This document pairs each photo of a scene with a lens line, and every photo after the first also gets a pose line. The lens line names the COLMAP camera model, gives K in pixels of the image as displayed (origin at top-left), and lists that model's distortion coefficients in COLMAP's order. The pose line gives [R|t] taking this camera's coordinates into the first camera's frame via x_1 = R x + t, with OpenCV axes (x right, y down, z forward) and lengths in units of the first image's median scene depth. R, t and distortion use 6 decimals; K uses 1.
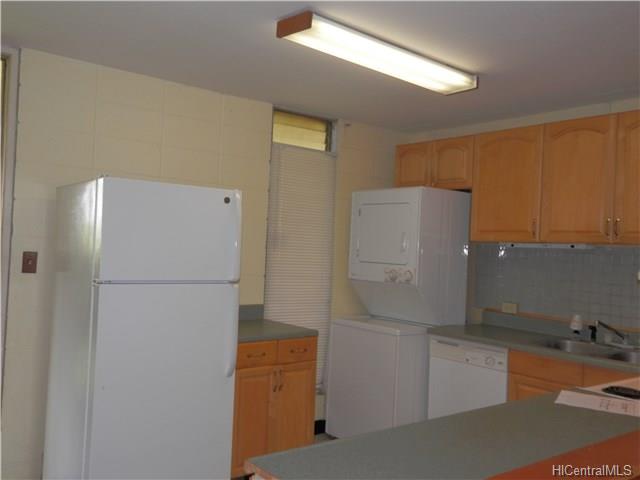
lens RADIAL K [[591.5, 0, 320.1], [0, 591.5, 241.4], [0, 0, 1]] dist [0.023855, 0.000000]
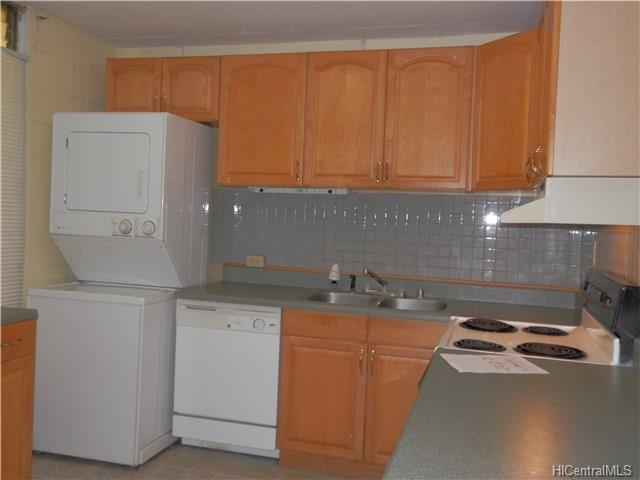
lens RADIAL K [[591.5, 0, 319.5], [0, 591.5, 236.5], [0, 0, 1]] dist [0.023855, 0.000000]
pose [[0.808603, -0.030904, 0.587543, -0.128672], [-0.010780, 0.997674, 0.067311, 0.015246], [-0.588256, -0.060762, 0.806389, 0.240697]]
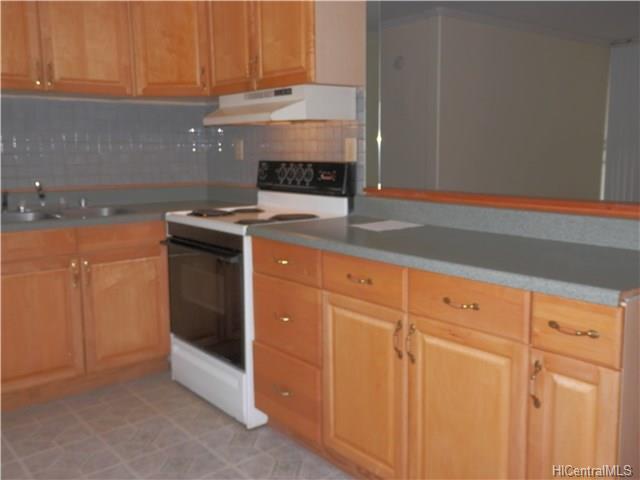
lens RADIAL K [[591.5, 0, 320.0], [0, 591.5, 239.1], [0, 0, 1]] dist [0.023855, 0.000000]
pose [[-0.028448, -0.193567, 0.980675, -0.354044], [-0.006374, 0.981087, 0.193463, 0.038607], [-0.999575, -0.000747, -0.029144, 0.526281]]
